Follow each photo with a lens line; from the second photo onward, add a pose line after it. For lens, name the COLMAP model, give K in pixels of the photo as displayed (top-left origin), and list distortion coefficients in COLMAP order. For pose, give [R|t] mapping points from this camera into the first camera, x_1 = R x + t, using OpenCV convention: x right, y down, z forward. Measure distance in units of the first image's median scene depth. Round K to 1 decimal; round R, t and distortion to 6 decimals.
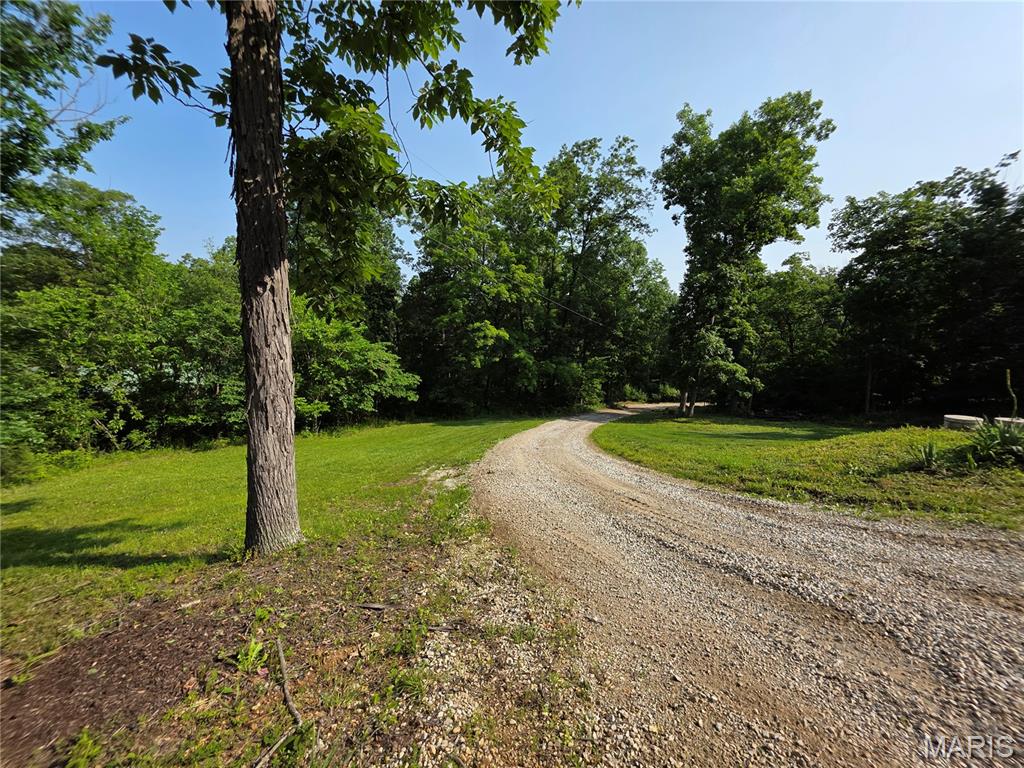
lens RADIAL K [[409.0, 0, 512.0], [0, 409.0, 386.7], [0, 0, 1]] dist [0.003250, -0.000612]
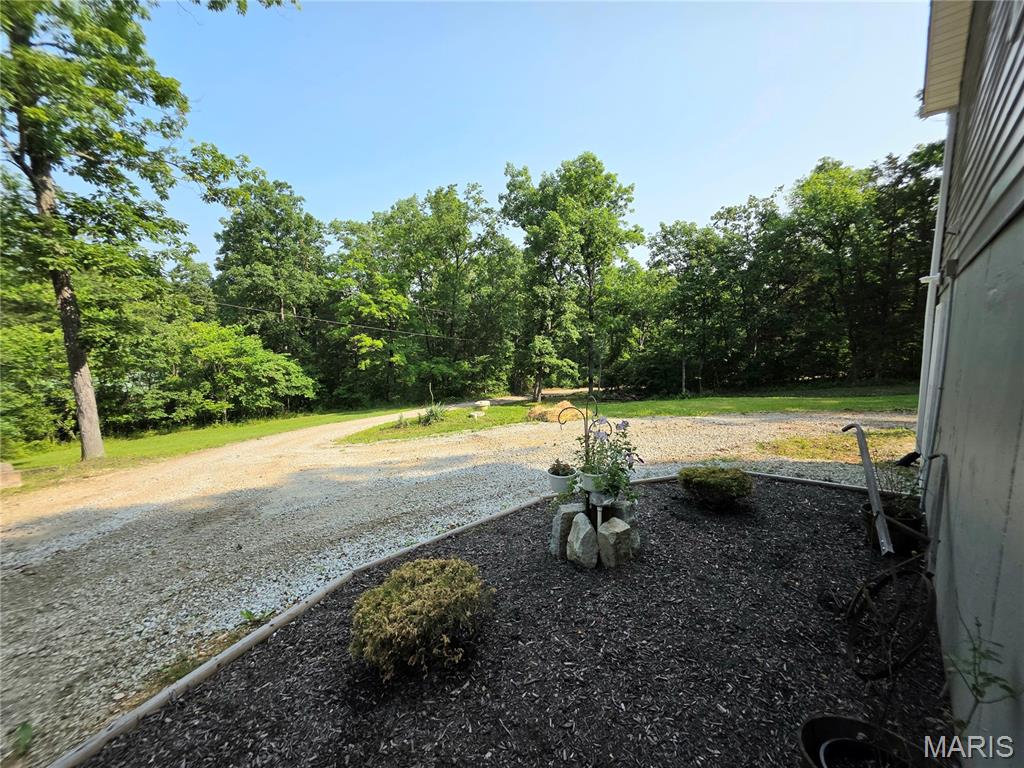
lens RADIAL K [[409.0, 0, 517.9], [0, 409.0, 390.7], [0, 0, 1]] dist [0.003250, -0.000612]
pose [[0.999159, -0.037498, 0.016599, 0.414065], [0.036790, 0.998478, 0.041097, -0.017381], [-0.018115, -0.040452, 0.999017, -0.334715]]
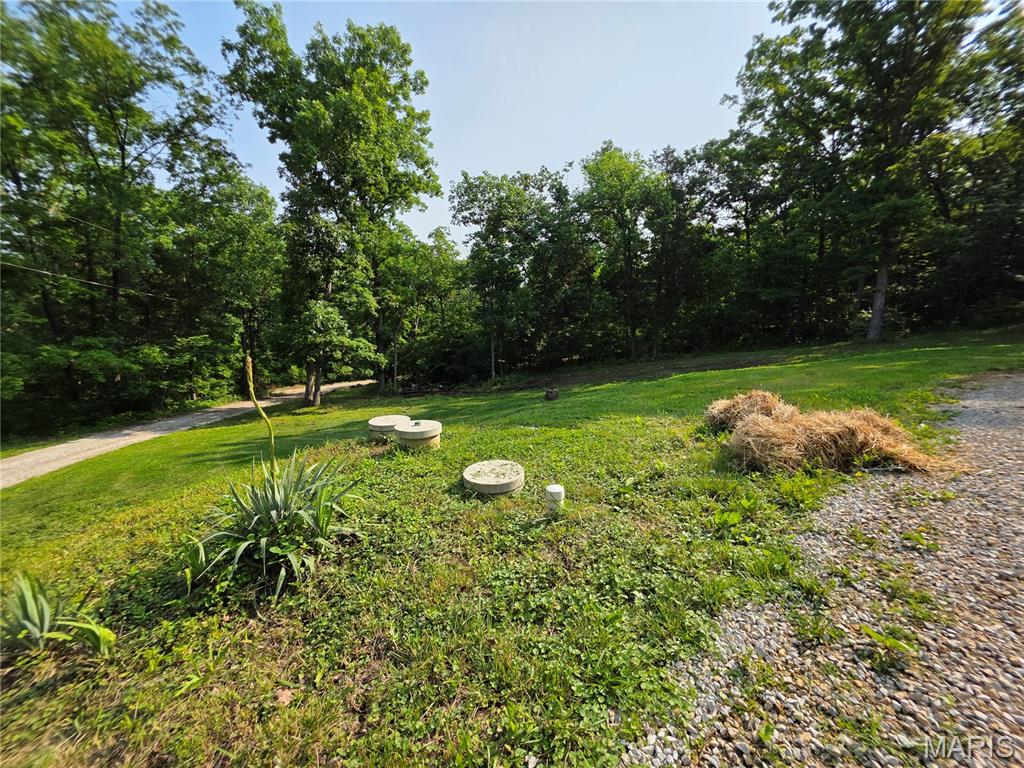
lens RADIAL K [[409.0, 0, 509.5], [0, 409.0, 383.4], [0, 0, 1]] dist [0.003250, -0.000612]
pose [[0.790556, -0.101096, 0.603987, 0.294039], [0.068962, 0.994703, 0.076229, -0.007079], [-0.608494, -0.018611, 0.793340, 0.129218]]
